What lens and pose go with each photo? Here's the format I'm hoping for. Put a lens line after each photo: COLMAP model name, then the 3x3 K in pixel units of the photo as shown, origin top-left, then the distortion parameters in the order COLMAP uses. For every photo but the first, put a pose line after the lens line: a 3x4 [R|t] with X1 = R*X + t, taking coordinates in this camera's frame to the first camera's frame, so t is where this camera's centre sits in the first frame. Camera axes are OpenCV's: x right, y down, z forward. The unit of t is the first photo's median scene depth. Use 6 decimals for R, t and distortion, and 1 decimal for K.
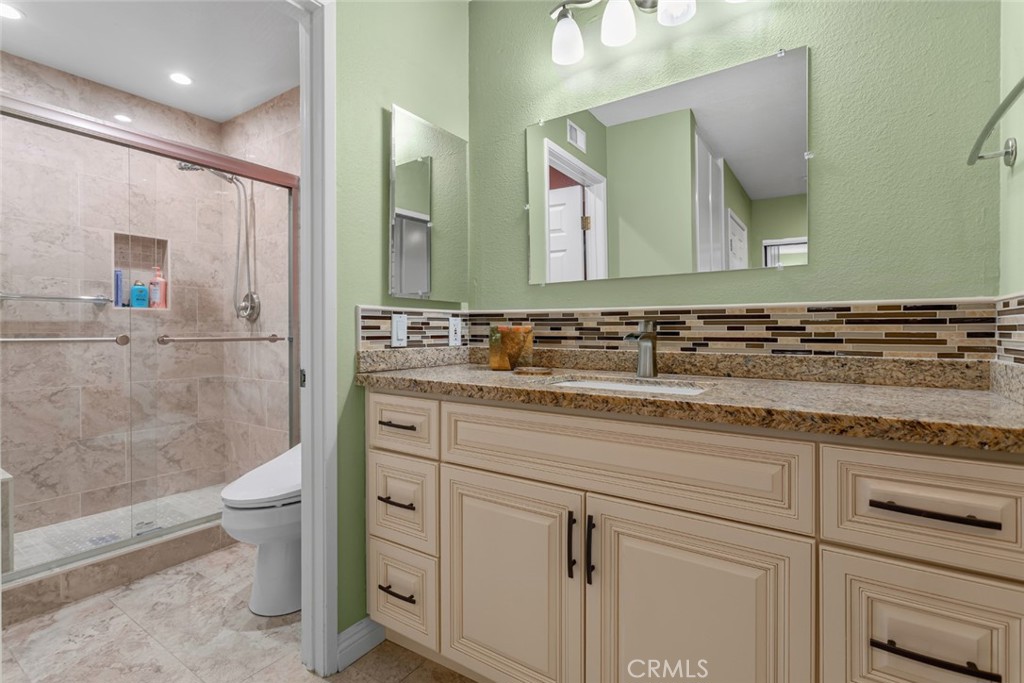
lens RADIAL K [[474.1, 0, 504.6], [0, 474.1, 332.3], [0, 0, 1]] dist [-0.008934, 0.000753]
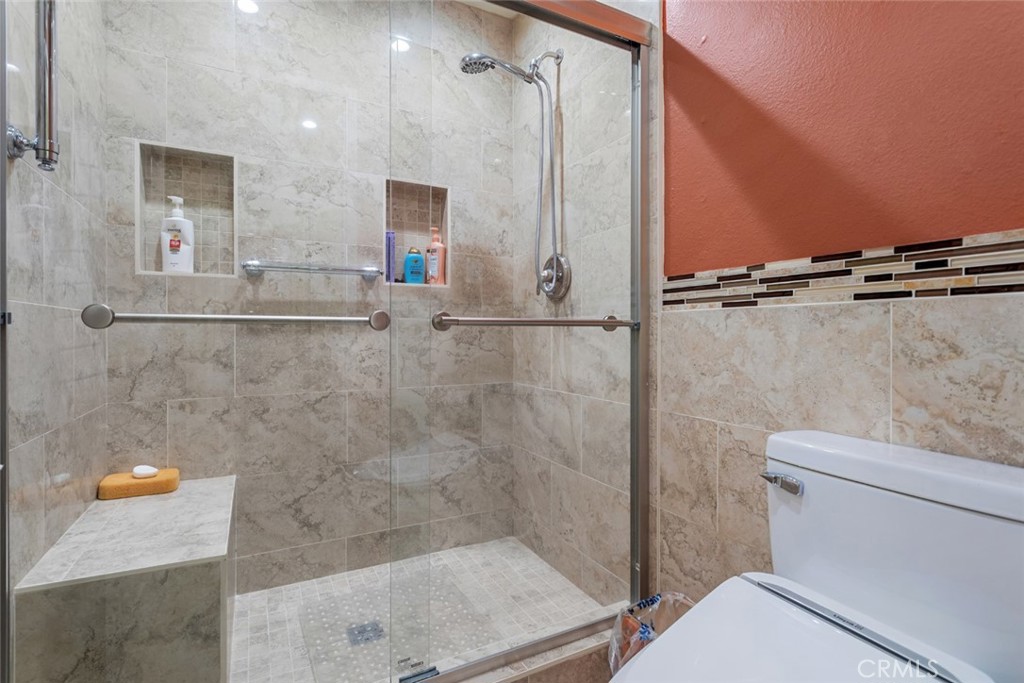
lens RADIAL K [[474.1, 0, 504.6], [0, 474.1, 332.3], [0, 0, 1]] dist [-0.008934, 0.000753]
pose [[0.880903, 0.002923, -0.473287, -0.310518], [-0.004657, 0.999986, -0.002491, 0.022401], [0.473273, 0.004398, 0.880905, 0.428281]]
